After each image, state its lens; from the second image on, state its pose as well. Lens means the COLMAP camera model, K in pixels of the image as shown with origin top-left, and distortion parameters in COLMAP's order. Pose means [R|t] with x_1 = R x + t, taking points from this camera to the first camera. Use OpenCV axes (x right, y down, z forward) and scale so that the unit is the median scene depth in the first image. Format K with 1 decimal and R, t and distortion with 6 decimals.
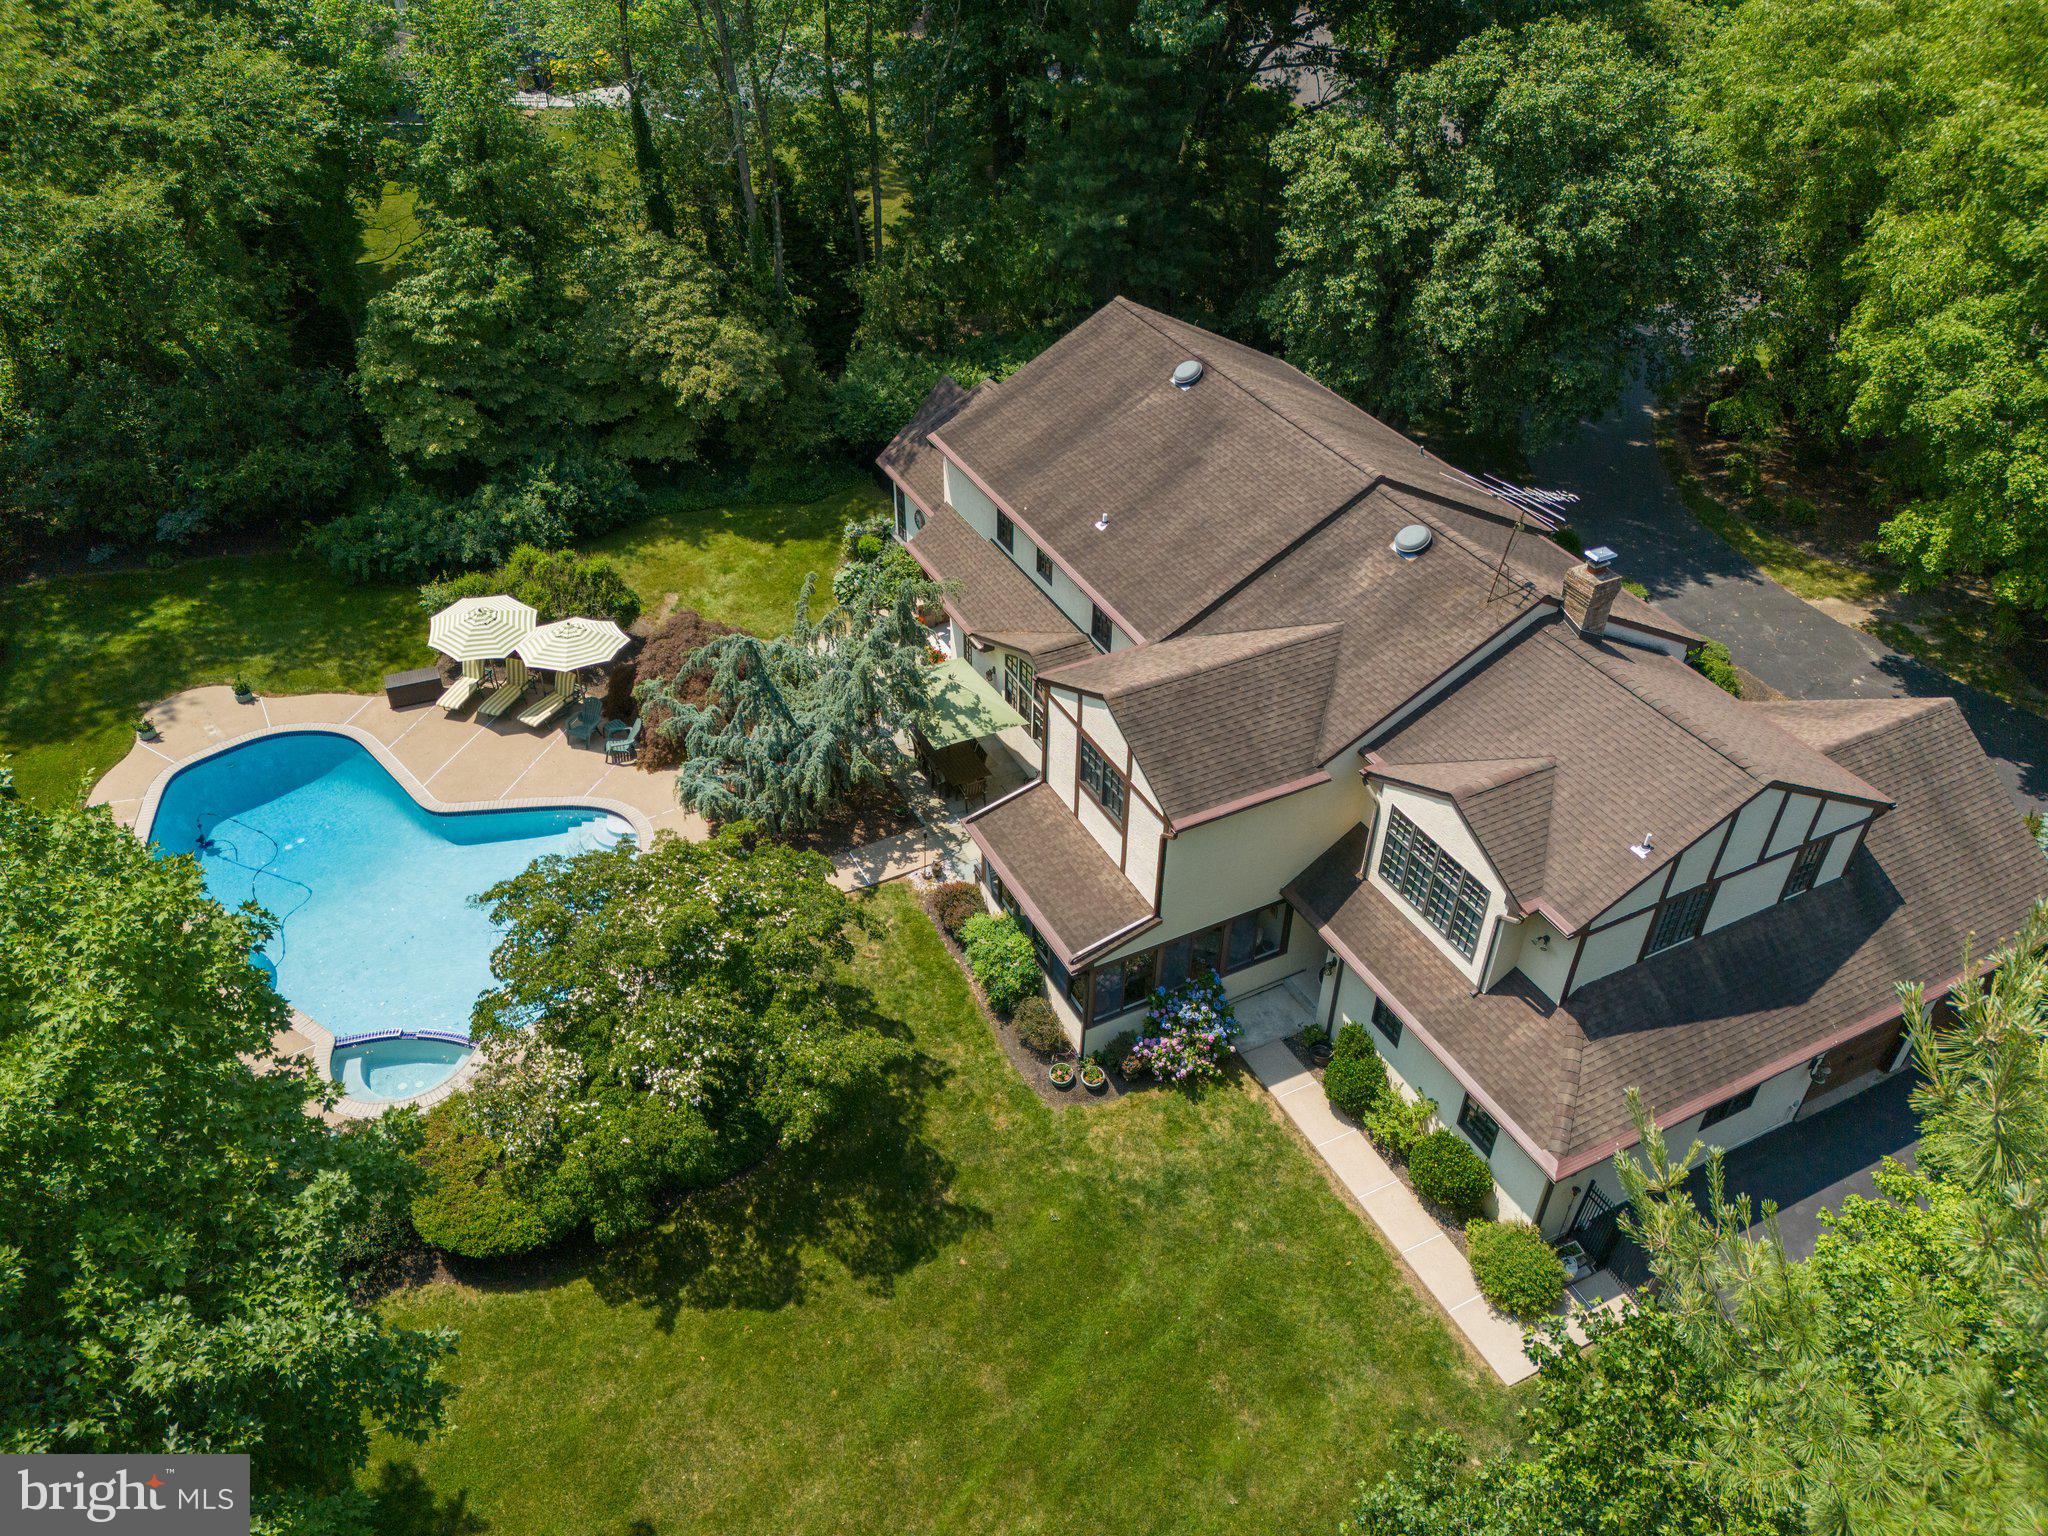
lens RADIAL K [[1512.3, 0, 1027.5], [0, 1512.3, 771.6], [0, 0, 1]] dist [0.071972, -0.056207]
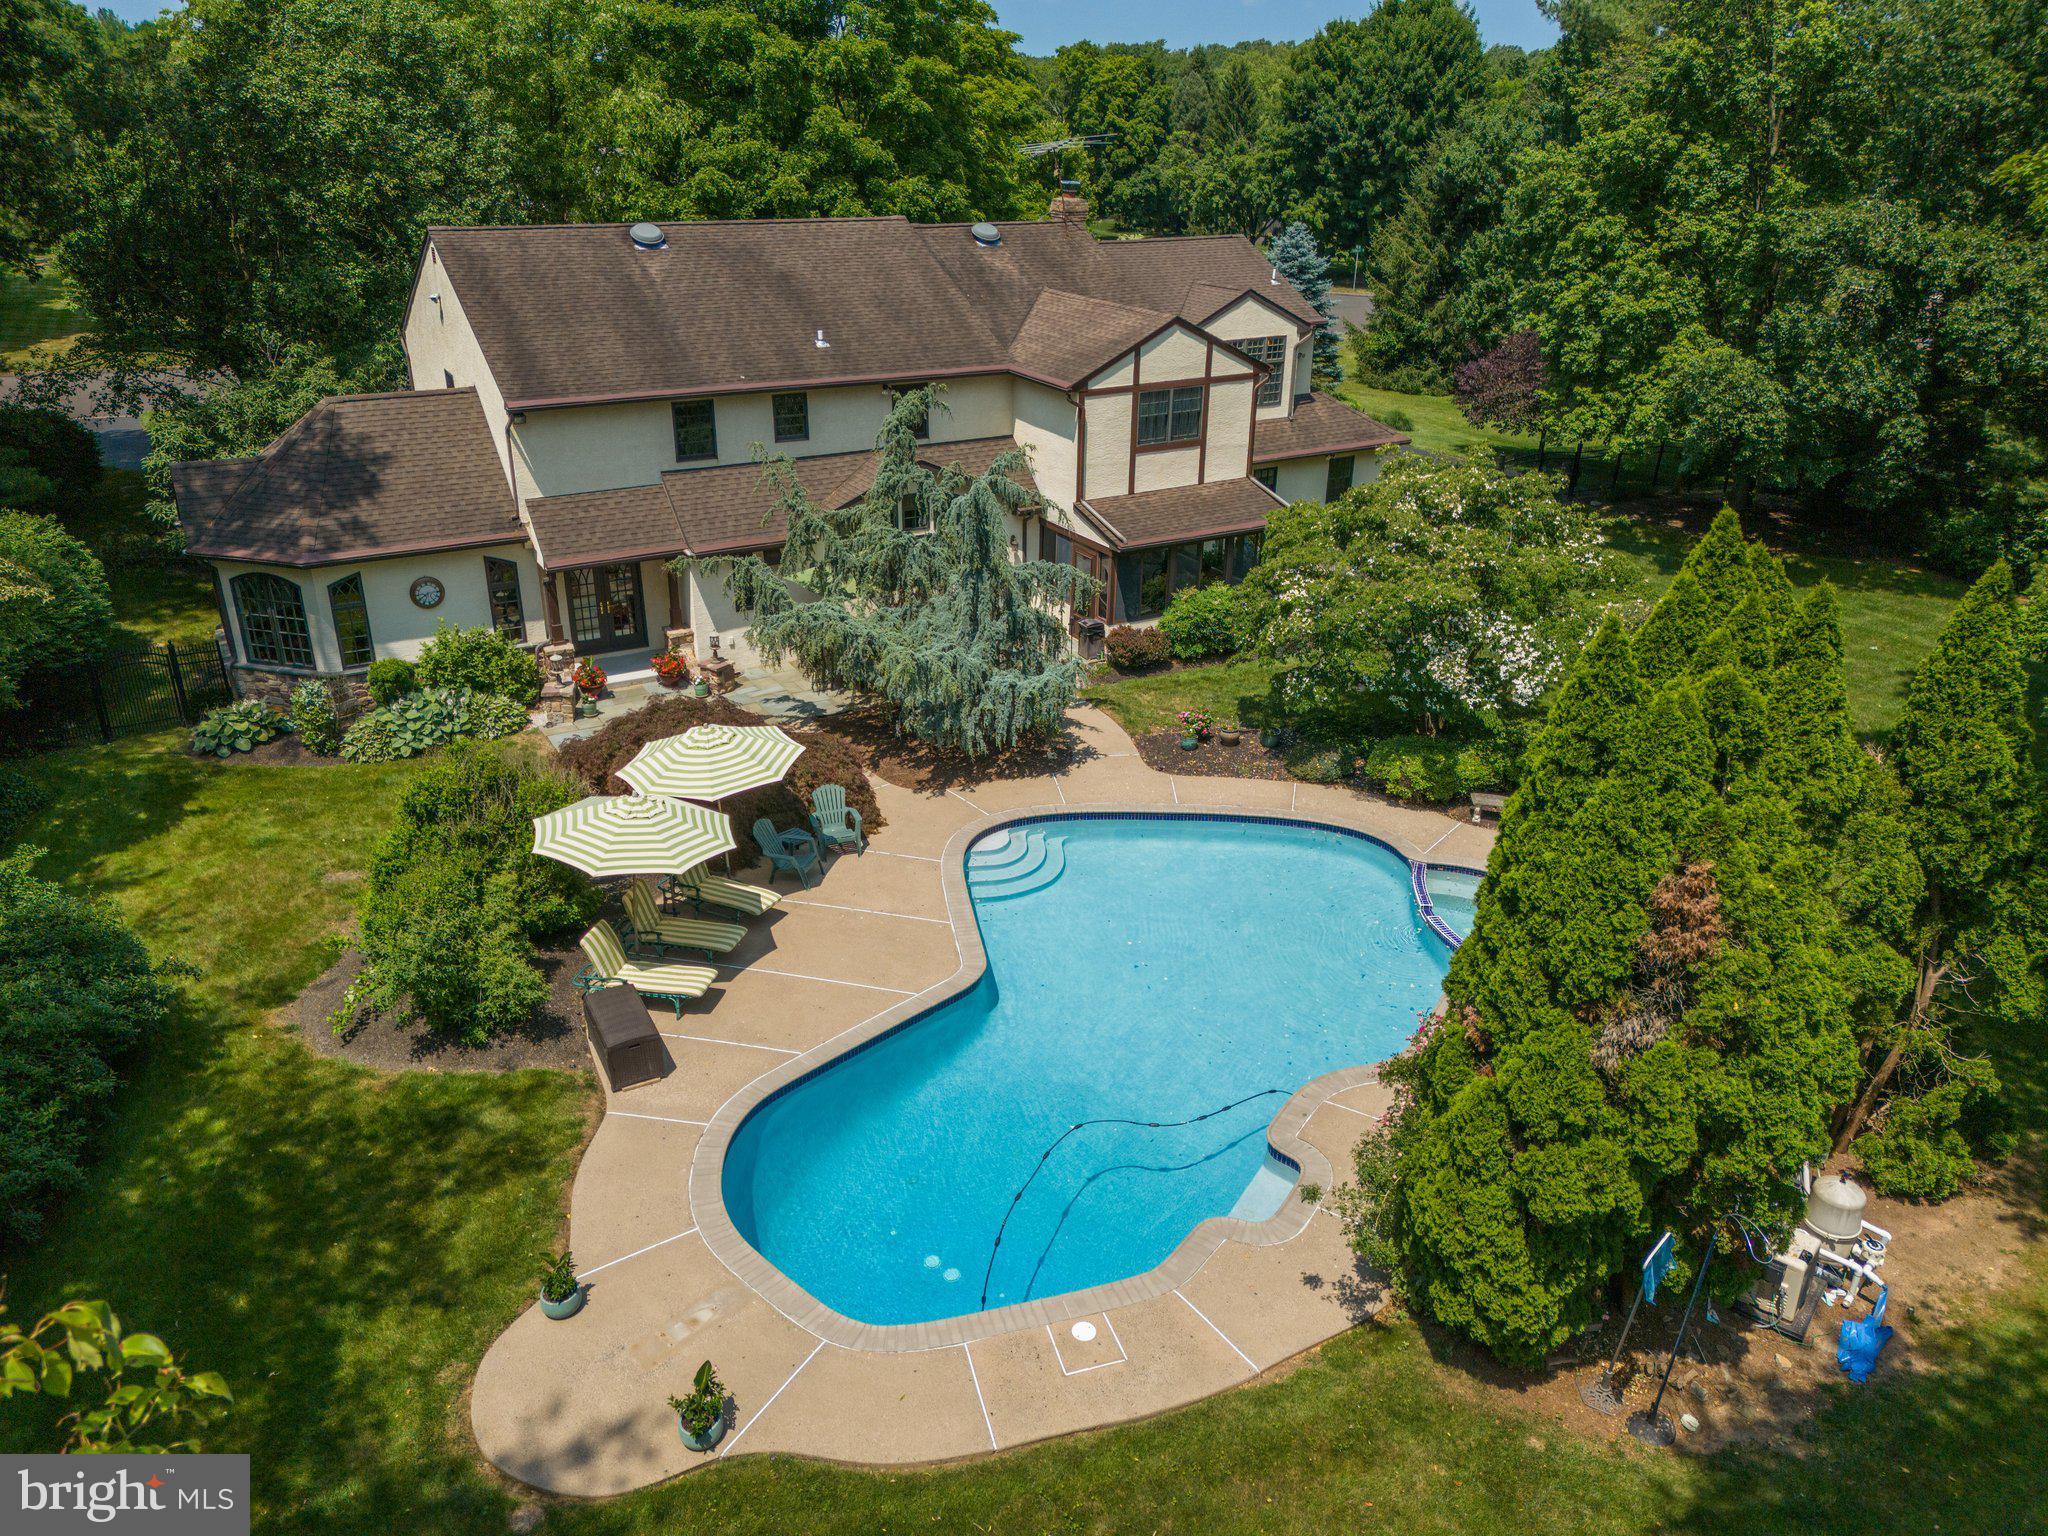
lens RADIAL K [[1512.3, 0, 1034.7], [0, 1512.3, 774.8], [0, 0, 1]] dist [0.071972, -0.056207]
pose [[-0.054798, -0.427916, 0.902156, -0.911603], [0.607261, 0.702929, 0.370303, -0.241212], [-0.792610, 0.568136, 0.221338, 0.826310]]
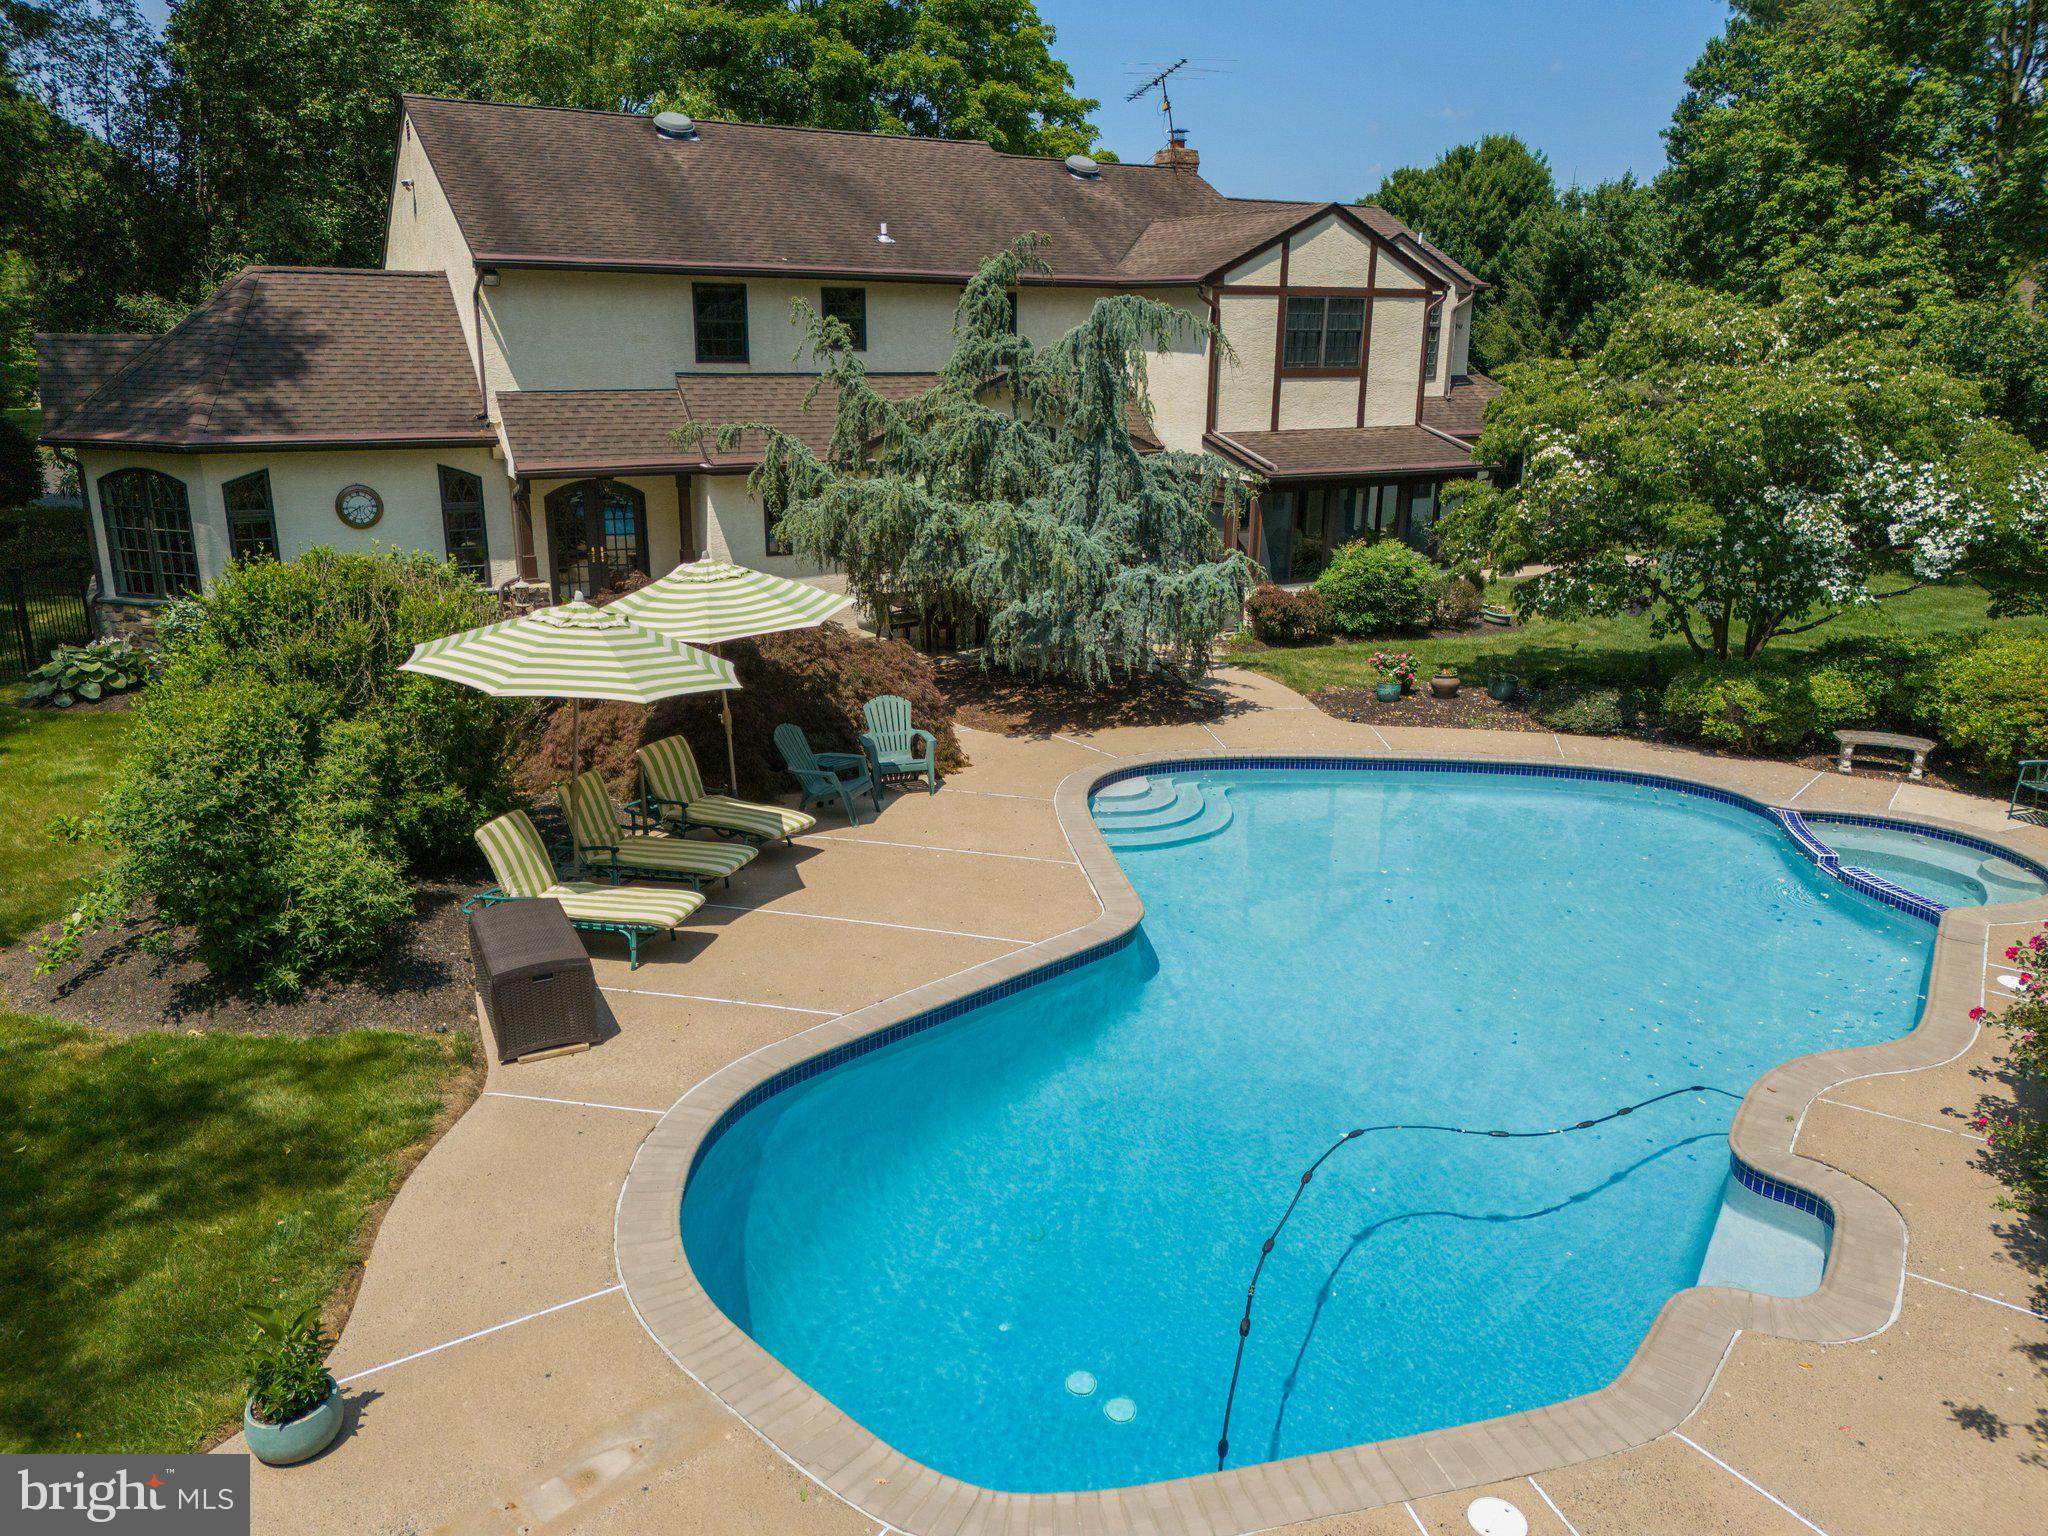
lens RADIAL K [[1512.3, 0, 1028.2], [0, 1512.3, 764.9], [0, 0, 1]] dist [0.071972, -0.056207]
pose [[-0.024133, -0.292922, 0.955832, -0.737371], [0.612439, 0.751358, 0.245722, -0.108806], [-0.790150, 0.591319, 0.161264, 0.962112]]
